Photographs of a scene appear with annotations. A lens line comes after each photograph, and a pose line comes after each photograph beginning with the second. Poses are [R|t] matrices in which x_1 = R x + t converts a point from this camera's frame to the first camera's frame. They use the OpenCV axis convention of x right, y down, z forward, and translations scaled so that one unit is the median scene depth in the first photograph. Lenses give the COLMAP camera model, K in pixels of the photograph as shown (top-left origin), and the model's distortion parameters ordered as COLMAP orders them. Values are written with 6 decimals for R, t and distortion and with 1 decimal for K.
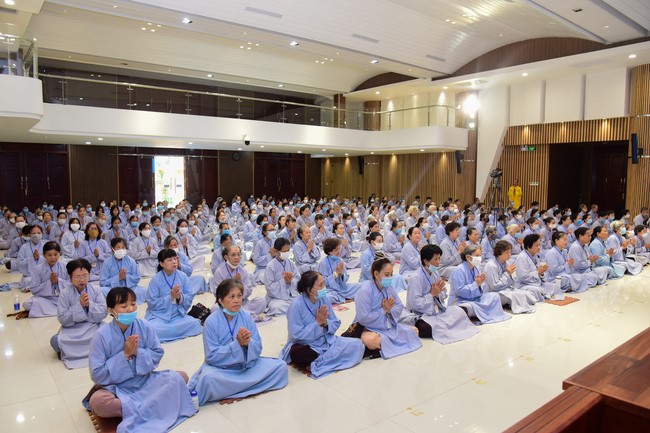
lens RADIAL K [[468.6, 0, 325.0], [0, 468.6, 216.5], [0, 0, 1]] dist [-0.101625, 0.052650]
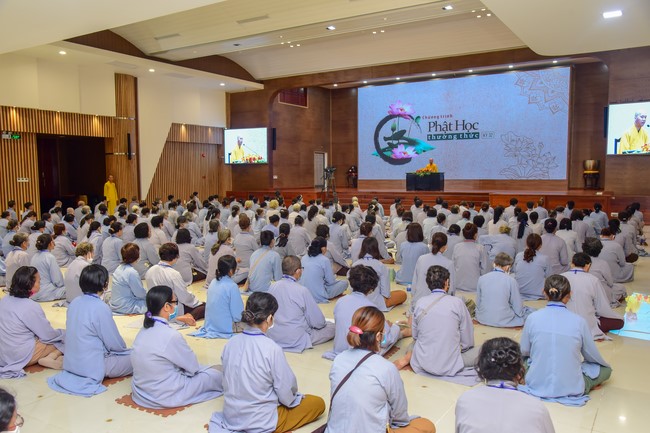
lens RADIAL K [[558.5, 0, 323.1], [0, 558.5, 230.0], [0, 0, 1]] dist [-0.003478, 0.008390]
pose [[-0.324027, -0.095119, 0.941254, -0.630375], [0.081220, 0.988462, 0.127850, -0.063394], [-0.942555, 0.117875, -0.312563, 0.767308]]
